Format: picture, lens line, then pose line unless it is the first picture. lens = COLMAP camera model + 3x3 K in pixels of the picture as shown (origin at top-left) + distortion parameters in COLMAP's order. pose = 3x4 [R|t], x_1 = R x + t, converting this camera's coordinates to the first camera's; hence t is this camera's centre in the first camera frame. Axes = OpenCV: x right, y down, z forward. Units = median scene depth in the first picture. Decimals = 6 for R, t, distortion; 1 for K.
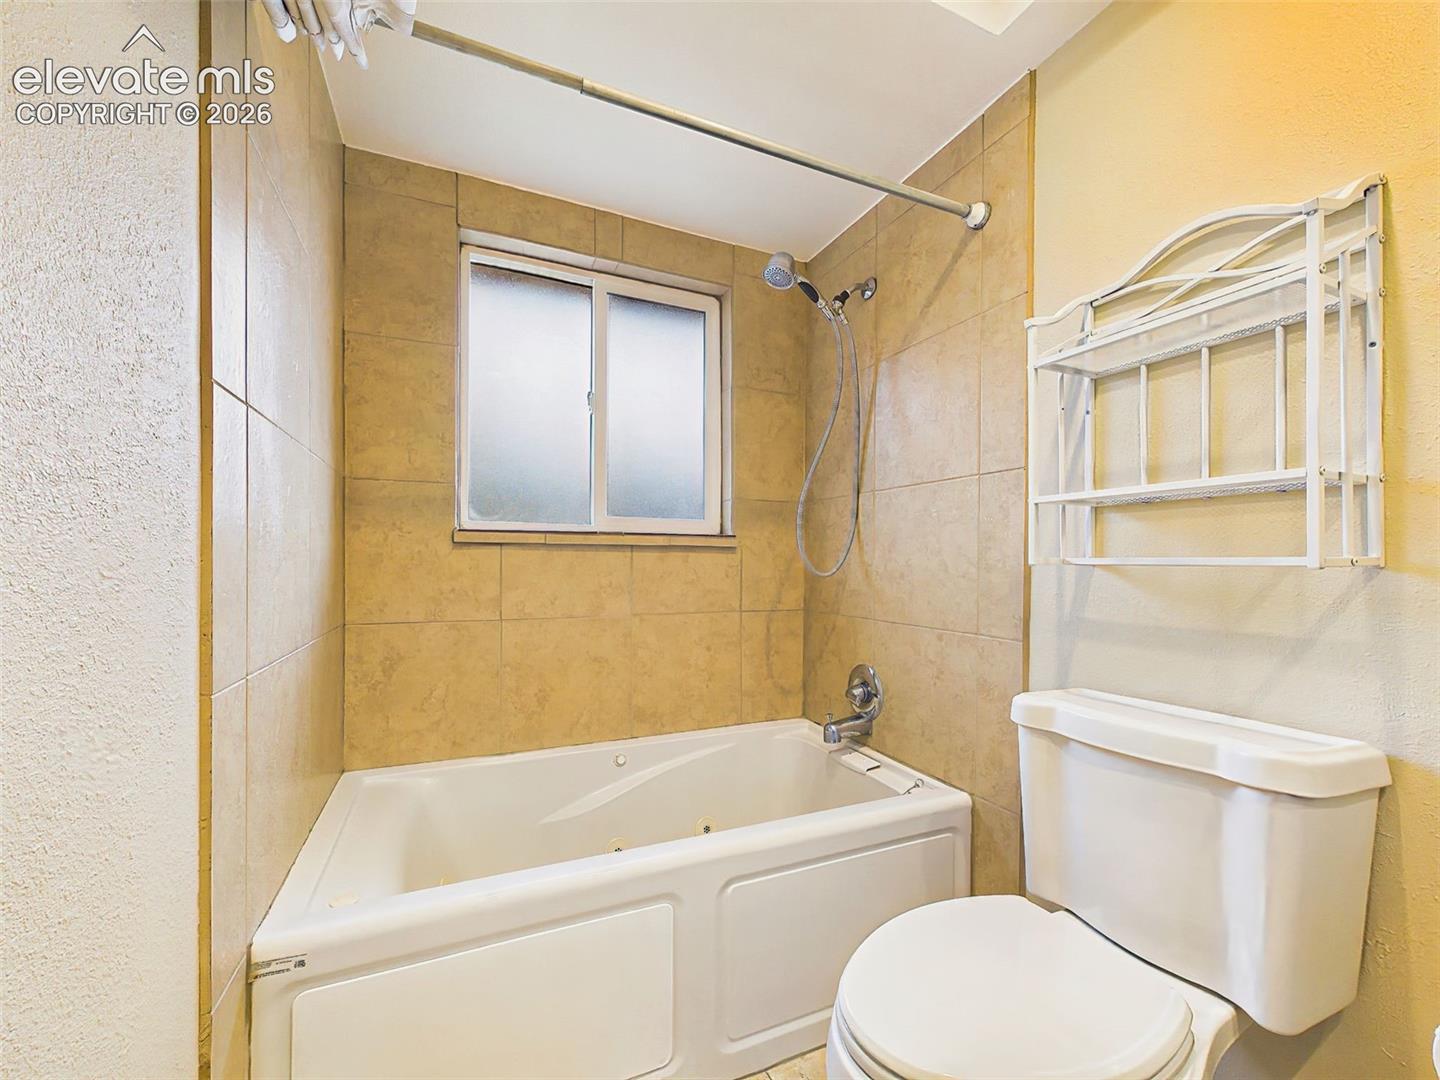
lens RADIAL K [[585.1, 0, 722.1], [0, 585.1, 566.0], [0, 0, 1]] dist [0.001616, 0.000232]
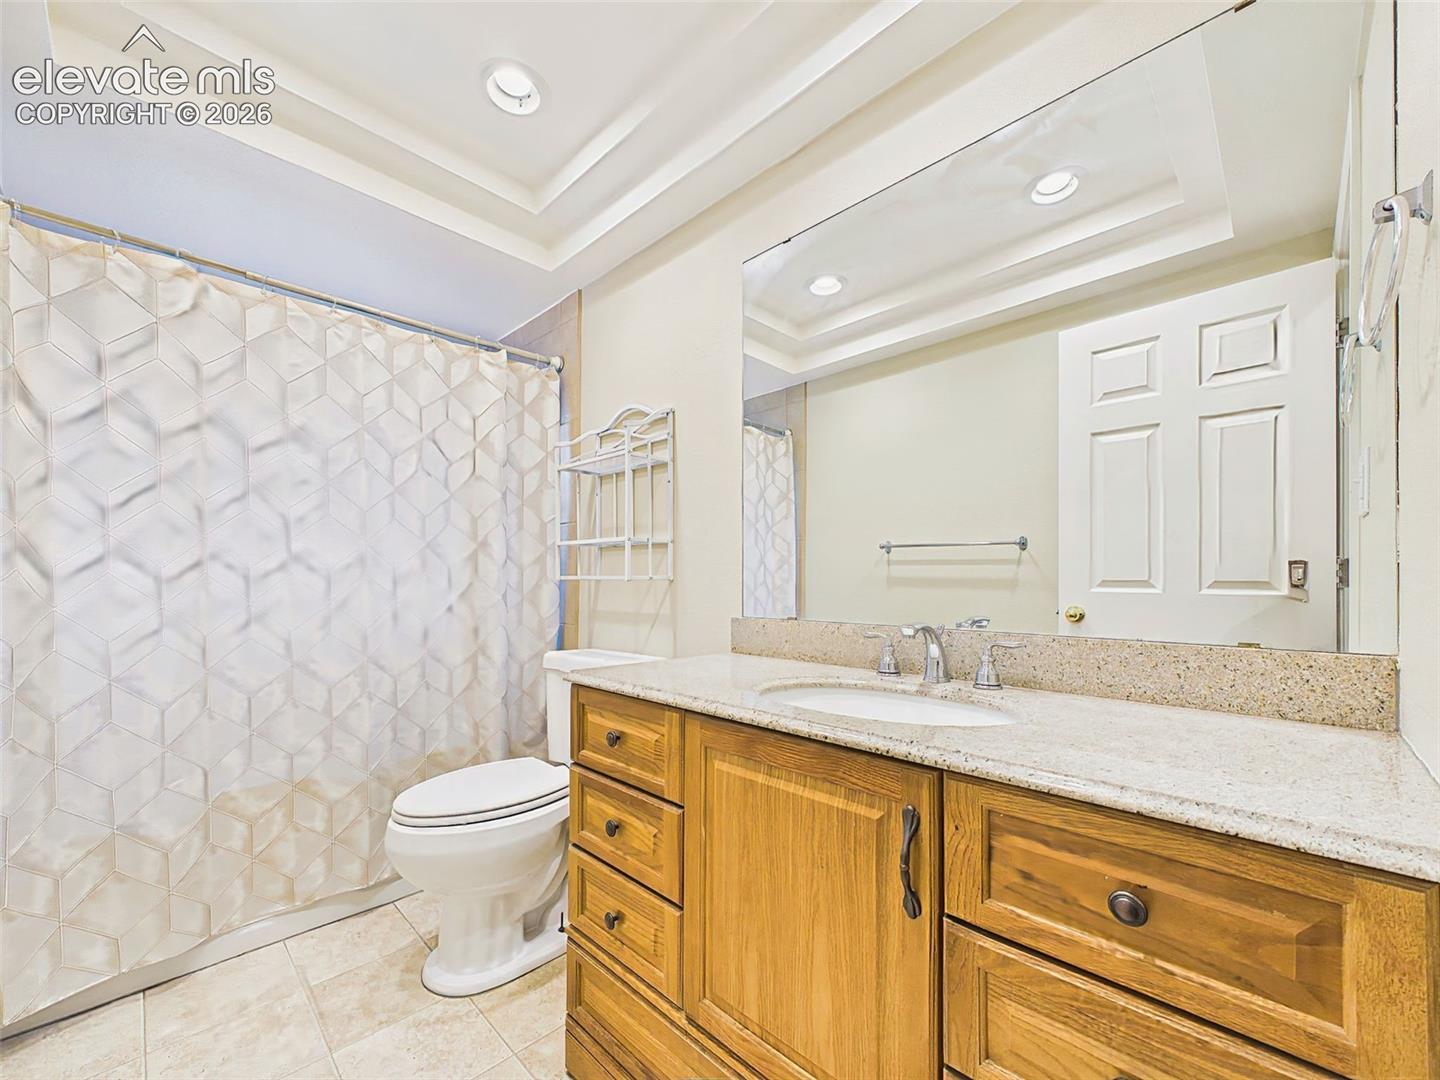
lens RADIAL K [[578.4, 0, 720.3], [0, 578.4, 574.4], [0, 0, 1]] dist [0.000840, 0.000035]
pose [[0.927324, -0.000066, 0.374260, 0.394828], [0.006655, 0.999845, -0.016313, 0.015361], [-0.374201, 0.017618, 0.927180, -0.977434]]
